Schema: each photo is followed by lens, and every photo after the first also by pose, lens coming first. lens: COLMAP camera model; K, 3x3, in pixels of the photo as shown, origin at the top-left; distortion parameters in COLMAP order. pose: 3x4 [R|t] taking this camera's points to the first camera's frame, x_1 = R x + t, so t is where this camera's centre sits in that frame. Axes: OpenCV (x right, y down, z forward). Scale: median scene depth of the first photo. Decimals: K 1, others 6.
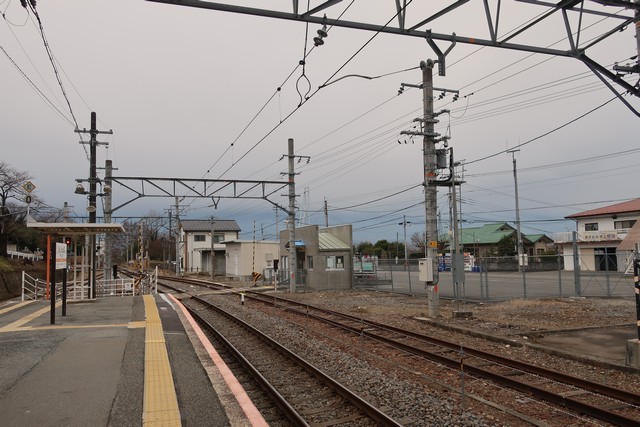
lens RADIAL K [[501.3, 0, 323.4], [0, 501.3, 214.1], [0, 0, 1]] dist [-0.008096, 0.008758]
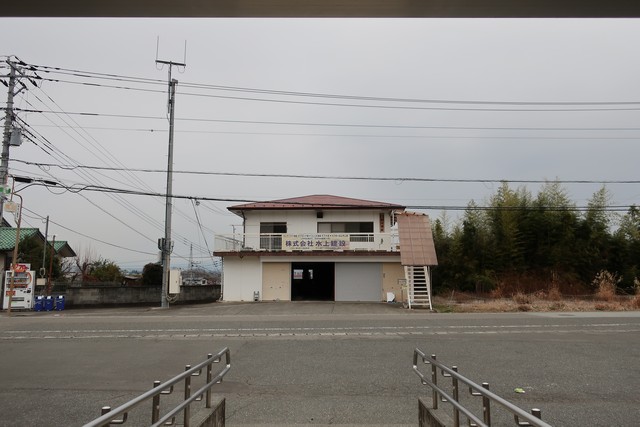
lens RADIAL K [[501.3, 0, 317.8], [0, 501.3, 210.0], [0, 0, 1]] dist [-0.008096, 0.008758]
pose [[0.355439, 0.139174, 0.924280, -0.011267], [-0.083956, 0.989609, -0.116725, 0.074927], [-0.930921, -0.036110, 0.363430, 0.770079]]
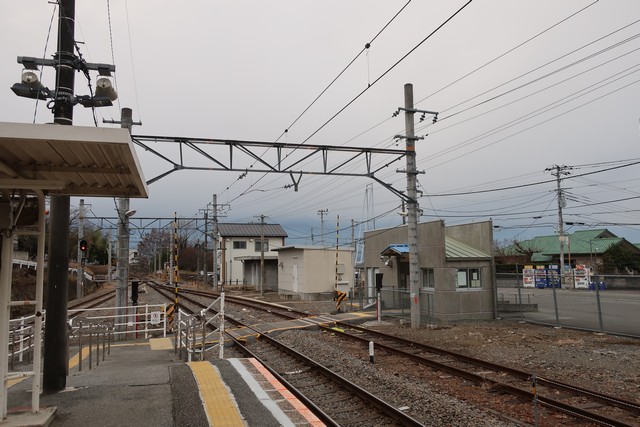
lens RADIAL K [[501.3, 0, 319.5], [0, 501.3, 215.3], [0, 0, 1]] dist [-0.008096, 0.008758]
pose [[0.998401, 0.002255, -0.056491, -0.093418], [-0.003312, 0.999821, -0.018626, 0.019135], [0.056439, 0.018783, 0.998229, 0.238362]]
